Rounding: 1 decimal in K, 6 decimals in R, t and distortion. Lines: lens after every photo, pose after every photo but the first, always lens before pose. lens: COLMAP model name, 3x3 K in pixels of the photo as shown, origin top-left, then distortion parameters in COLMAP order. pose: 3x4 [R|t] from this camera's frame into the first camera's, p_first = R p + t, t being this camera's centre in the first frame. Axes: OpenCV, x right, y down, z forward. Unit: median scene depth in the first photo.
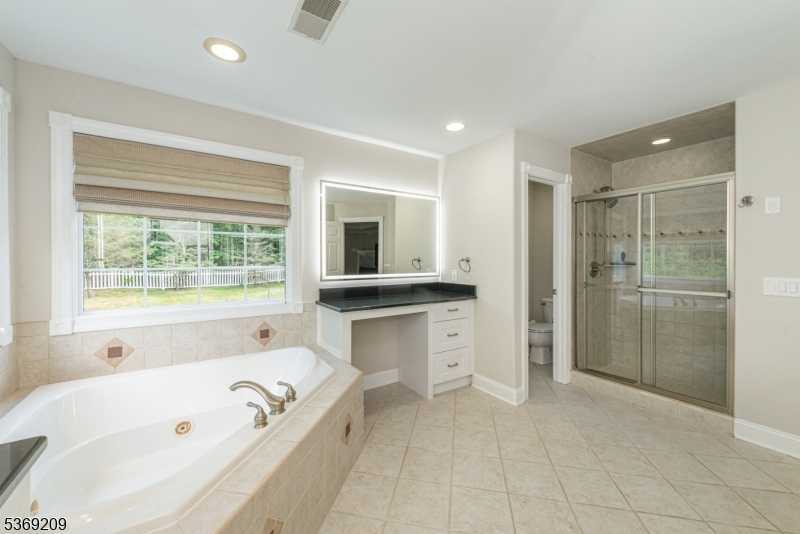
lens RADIAL K [[316.6, 0, 401.0], [0, 316.6, 261.1], [0, 0, 1]] dist [0.002265, -0.000101]
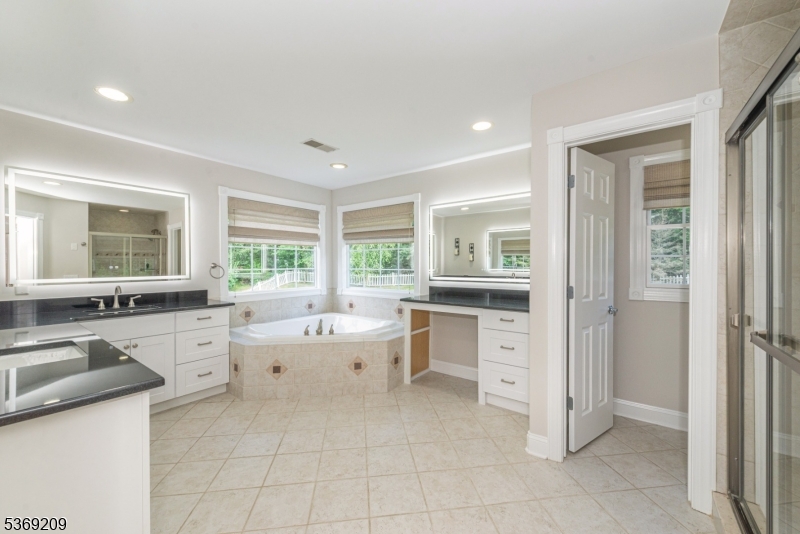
lens RADIAL K [[317.6, 0, 395.3], [0, 317.6, 266.8], [0, 0, 1]] dist [0.001812, -0.000019]
pose [[0.305388, 0.007078, -0.952202, 1.089735], [-0.004581, 0.999972, 0.005963, -0.002812], [0.952217, 0.002541, 0.305412, 0.493518]]
